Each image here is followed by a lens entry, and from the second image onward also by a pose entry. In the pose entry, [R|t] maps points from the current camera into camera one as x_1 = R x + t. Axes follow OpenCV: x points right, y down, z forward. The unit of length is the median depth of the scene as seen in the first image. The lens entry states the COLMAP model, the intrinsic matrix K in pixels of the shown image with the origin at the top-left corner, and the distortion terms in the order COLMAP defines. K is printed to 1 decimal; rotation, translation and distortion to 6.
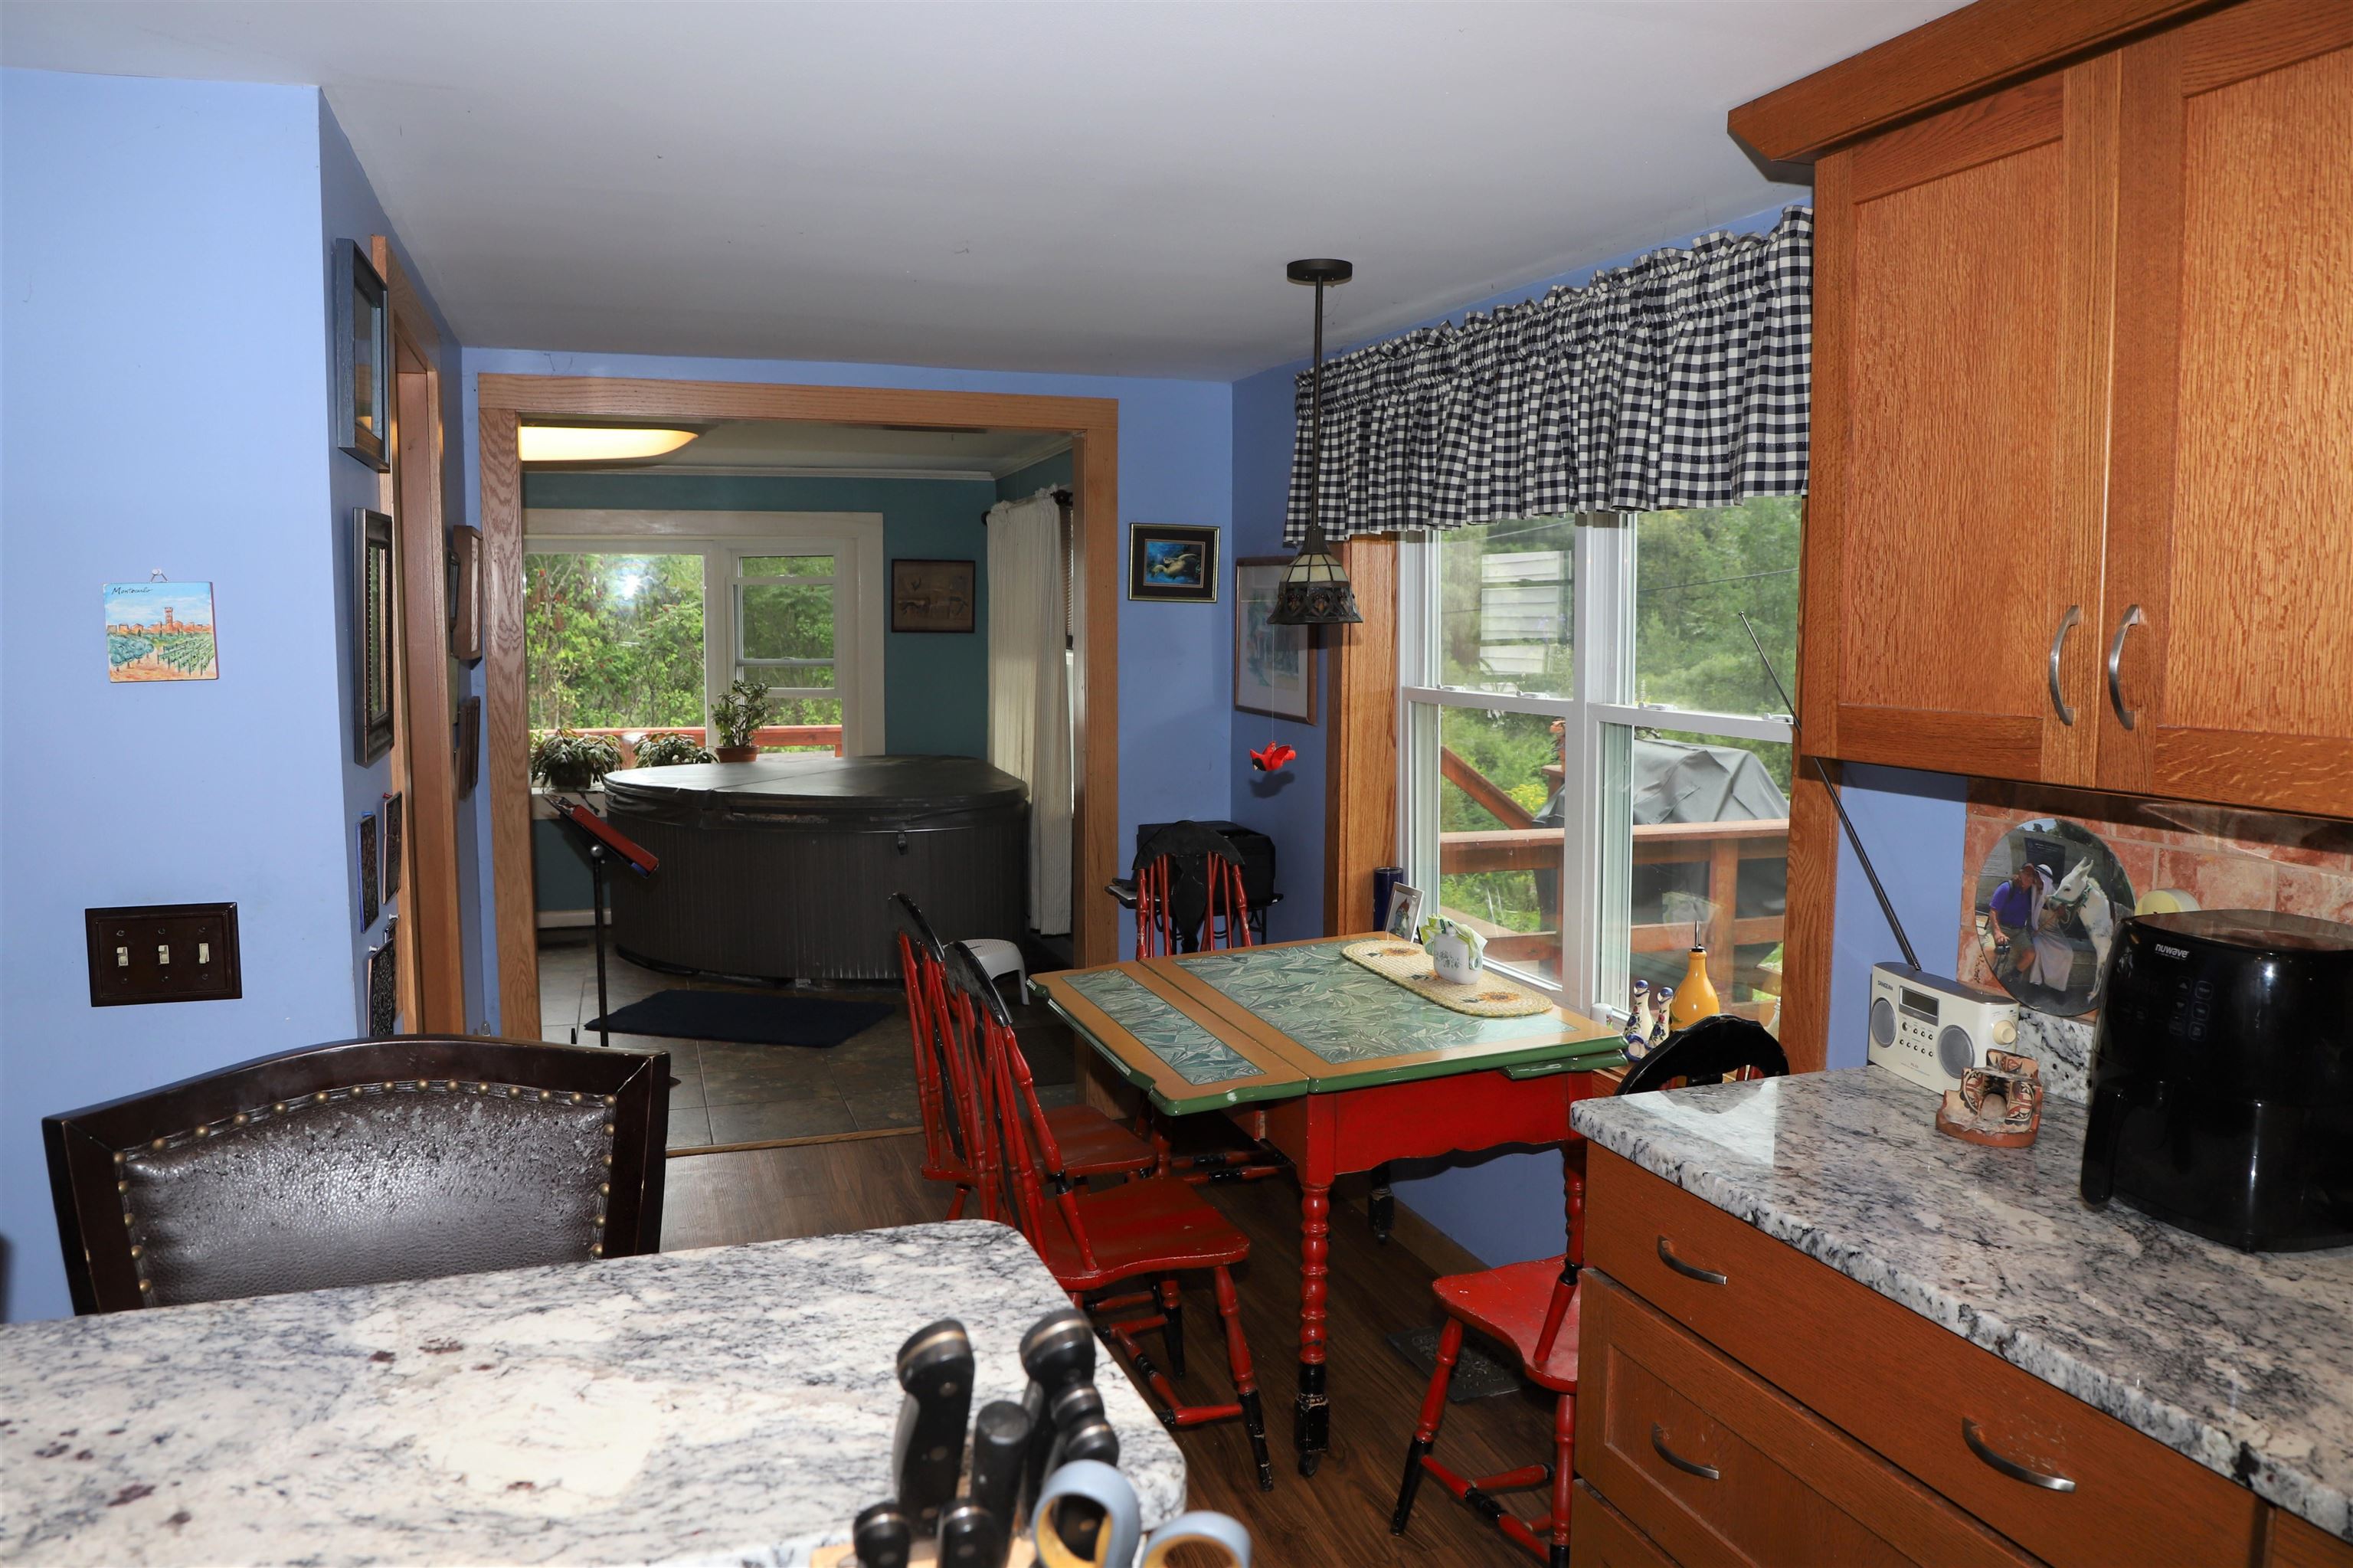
lens RADIAL K [[1652.8, 0, 1168.4], [0, 1652.8, 773.3], [0, 0, 1]] dist [-0.084834, 0.042984]
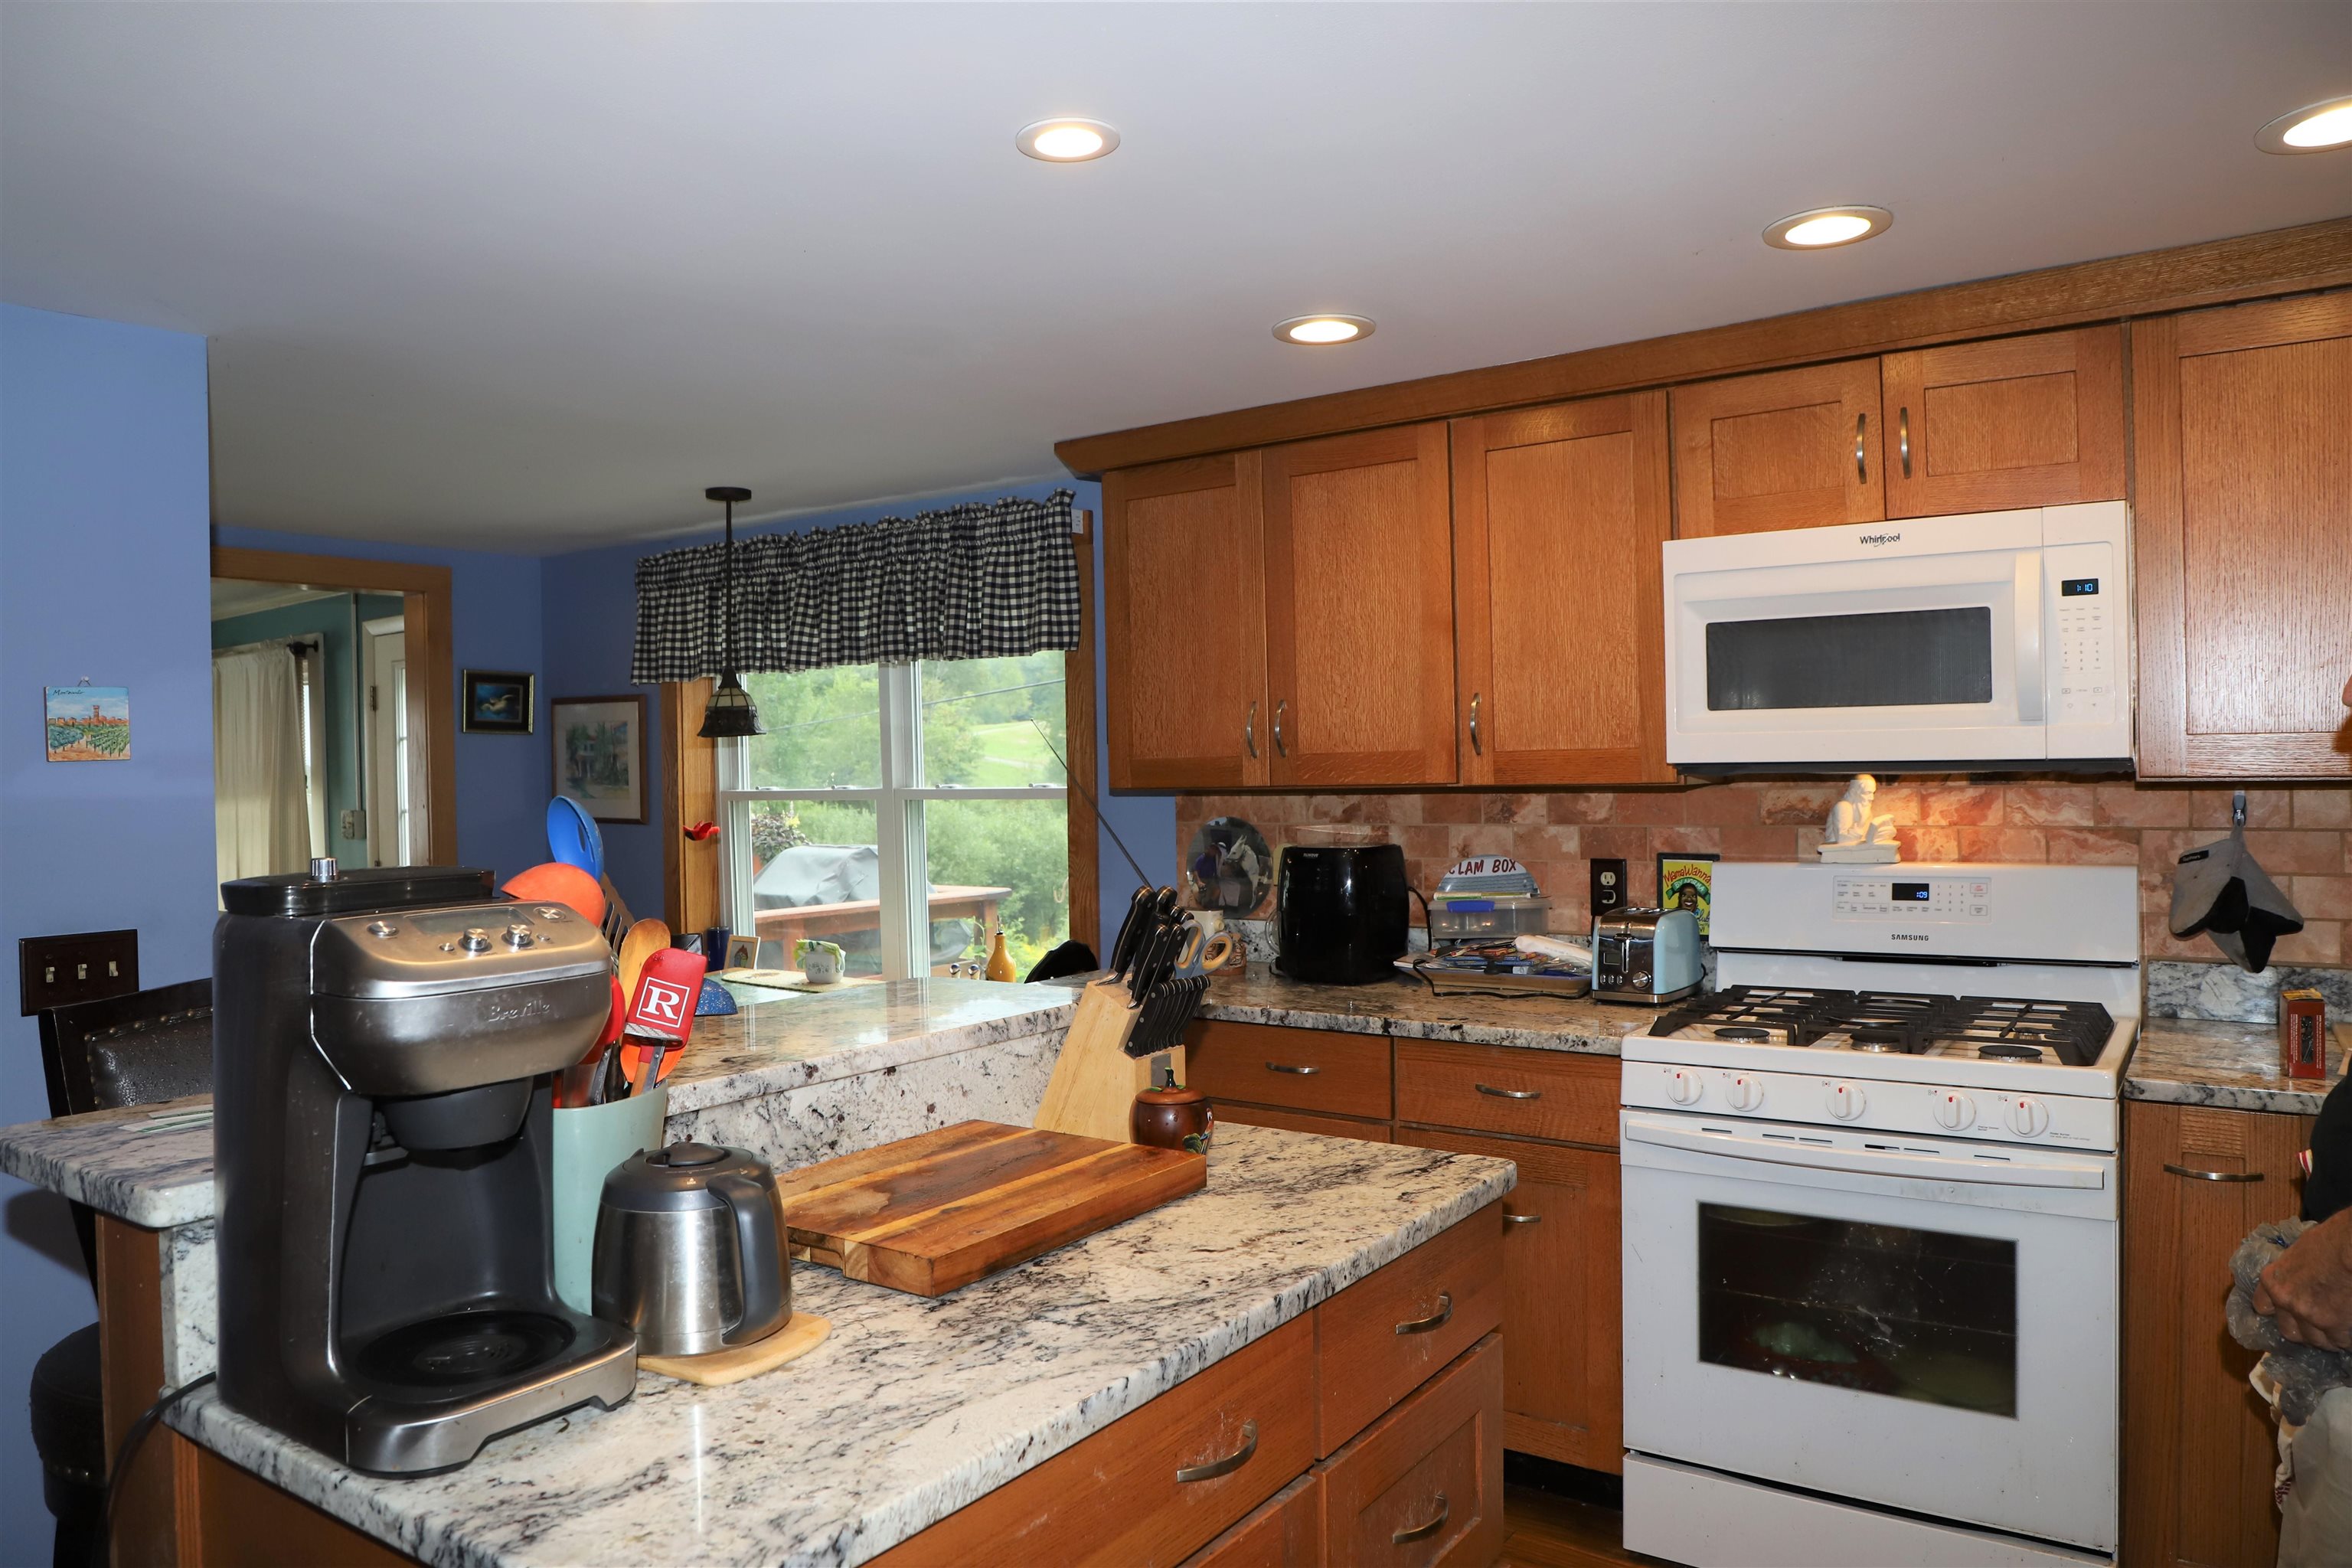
lens RADIAL K [[1588.9, 0, 1178.0], [0, 1588.9, 777.7], [0, 0, 1]] dist [-0.089429, 0.047743]
pose [[0.813846, -0.023583, 0.580602, -0.510984], [0.077560, 0.994644, -0.068317, 0.090853], [-0.575881, 0.100631, 0.811316, -0.436354]]
